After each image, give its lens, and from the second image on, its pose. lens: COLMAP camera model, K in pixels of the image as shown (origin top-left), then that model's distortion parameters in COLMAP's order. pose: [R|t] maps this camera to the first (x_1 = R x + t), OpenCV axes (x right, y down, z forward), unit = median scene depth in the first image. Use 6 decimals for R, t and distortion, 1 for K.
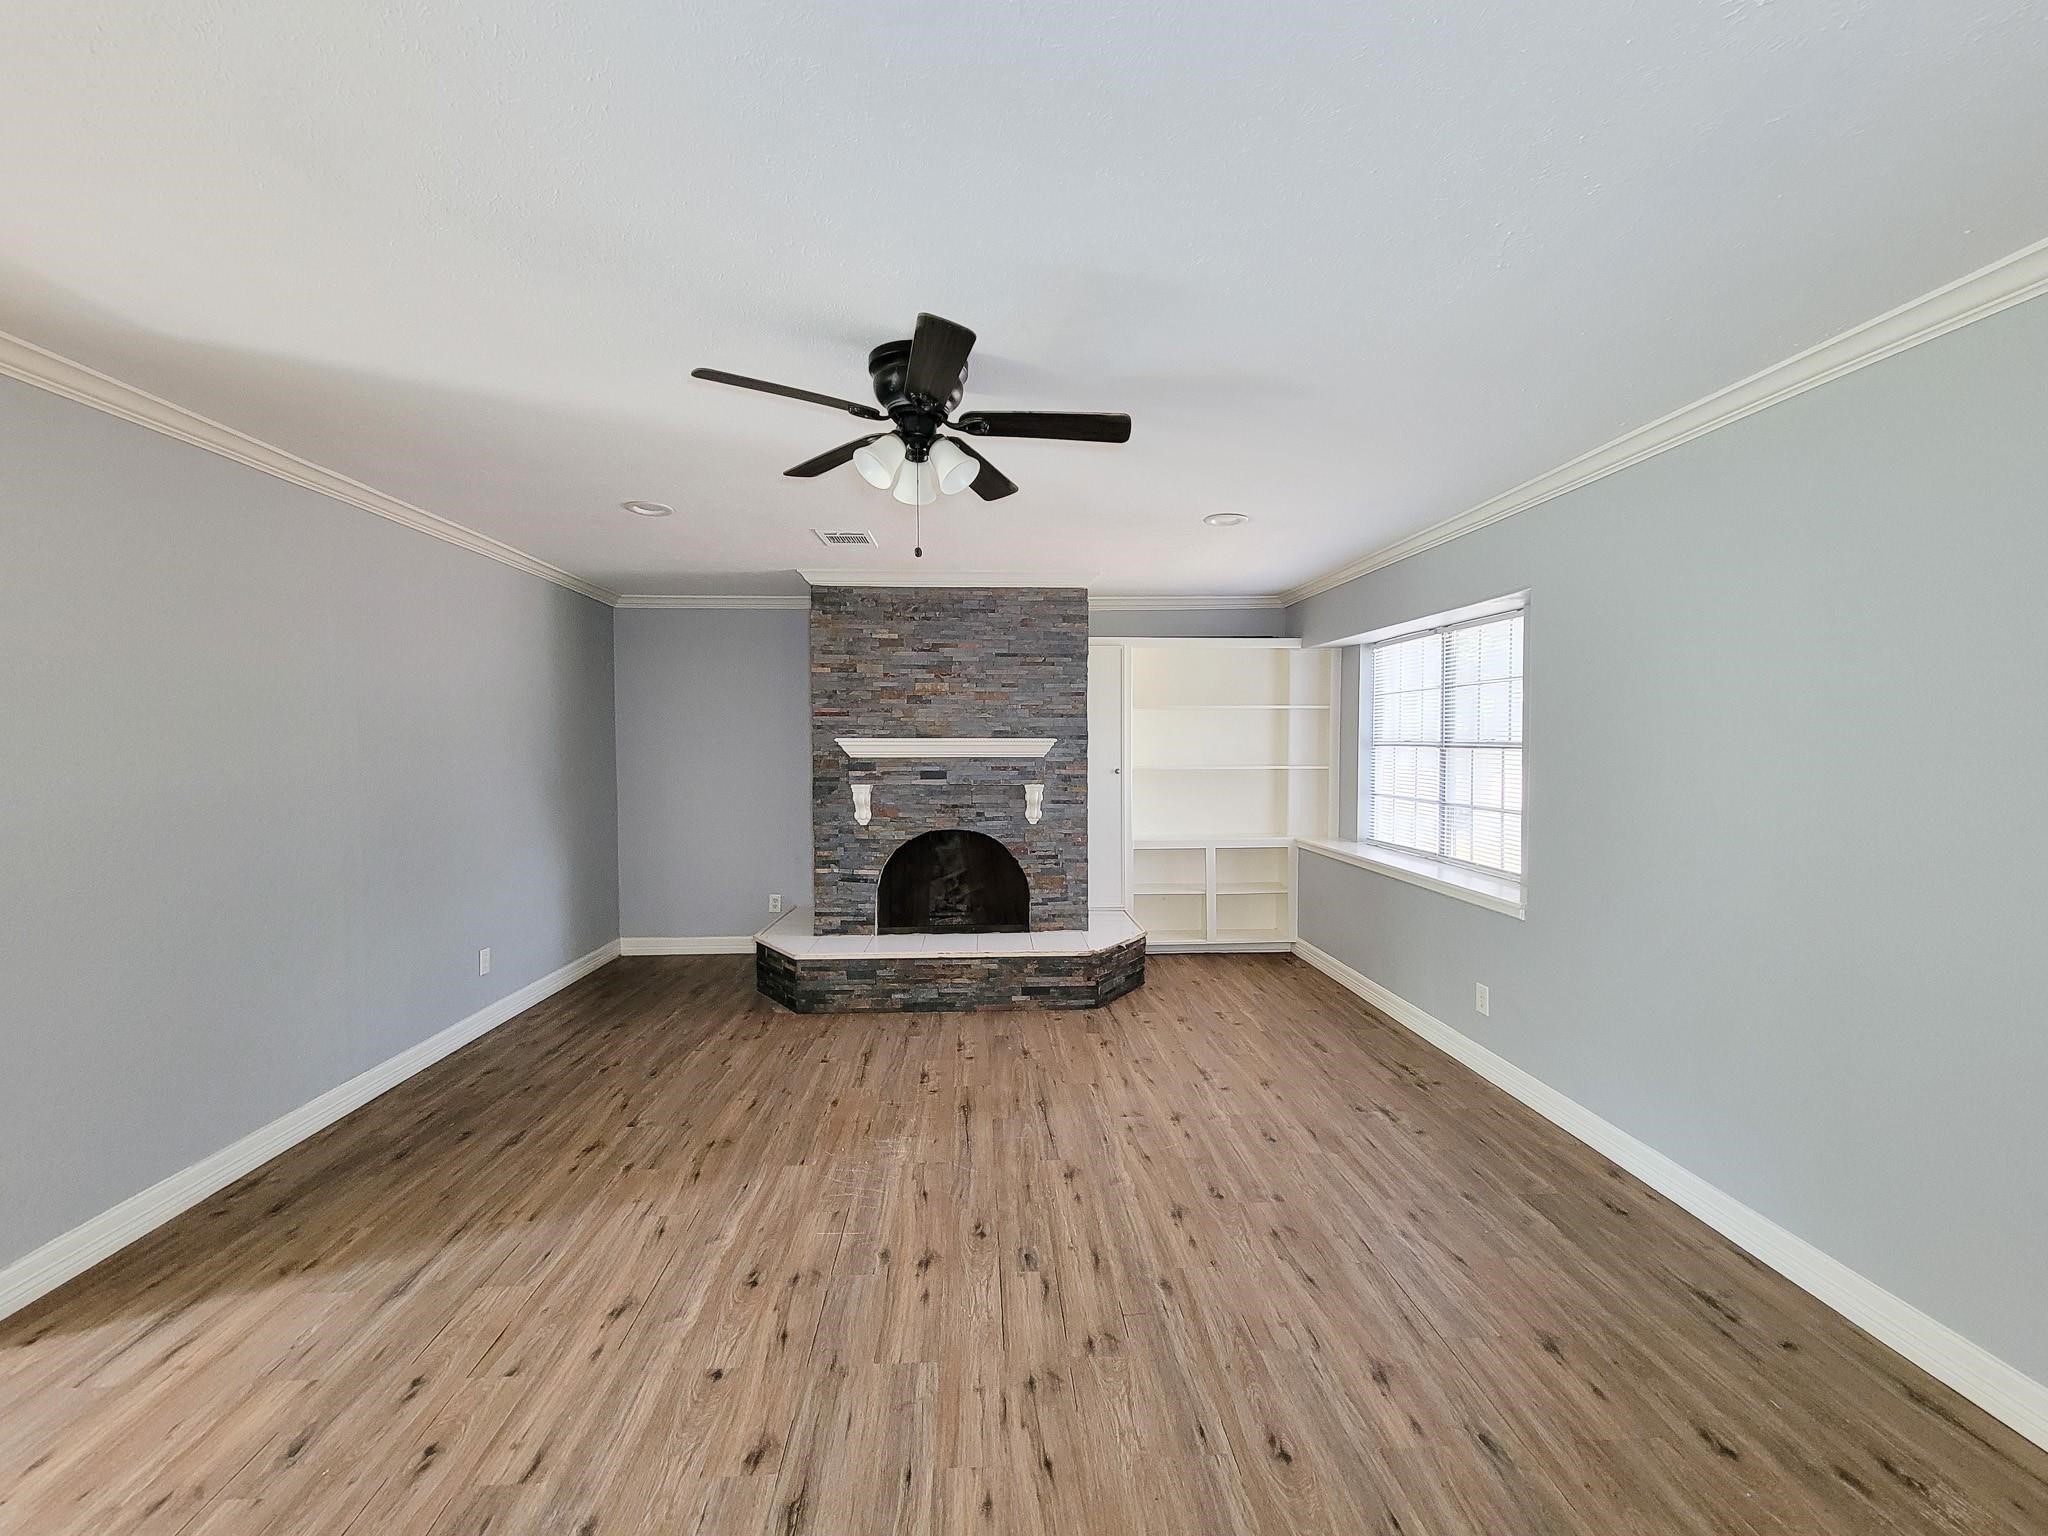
lens RADIAL K [[856.5, 0, 1021.8], [0, 856.5, 767.0], [0, 0, 1]] dist [-0.000163, -0.000606]
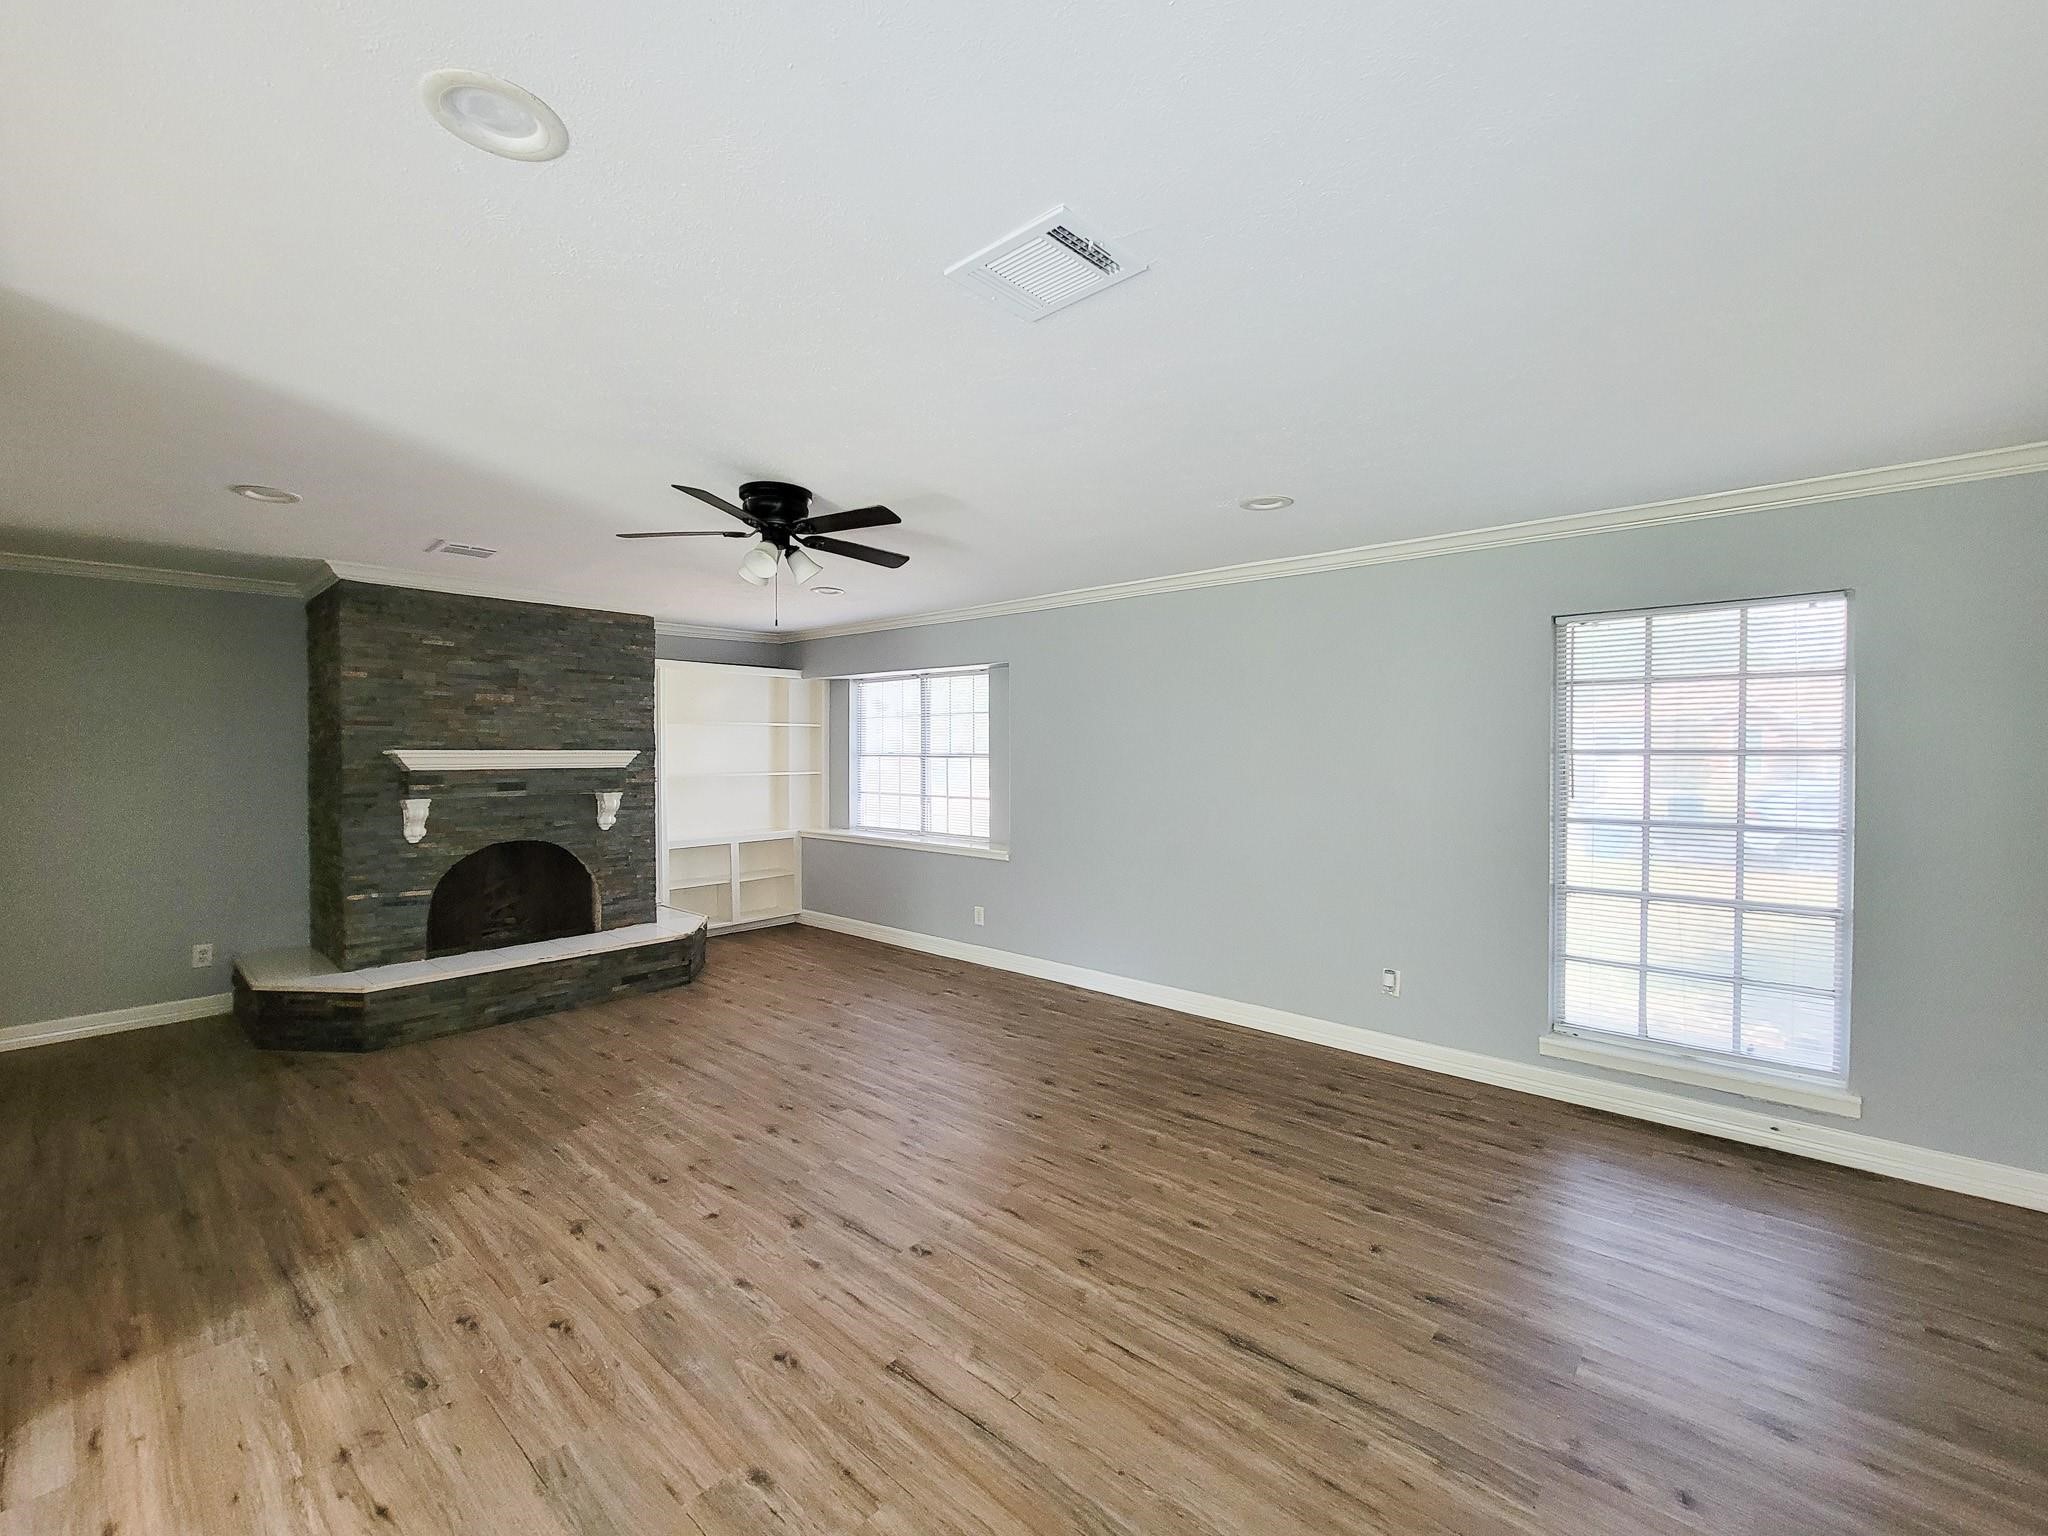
lens RADIAL K [[856.5, 0, 1021.8], [0, 856.5, 767.0], [0, 0, 1]] dist [-0.000163, -0.000606]
pose [[0.709142, -0.012951, 0.704947, -0.392707], [0.020032, 0.999798, -0.001783, 0.000005], [-0.704781, 0.015385, 0.709258, -0.138069]]
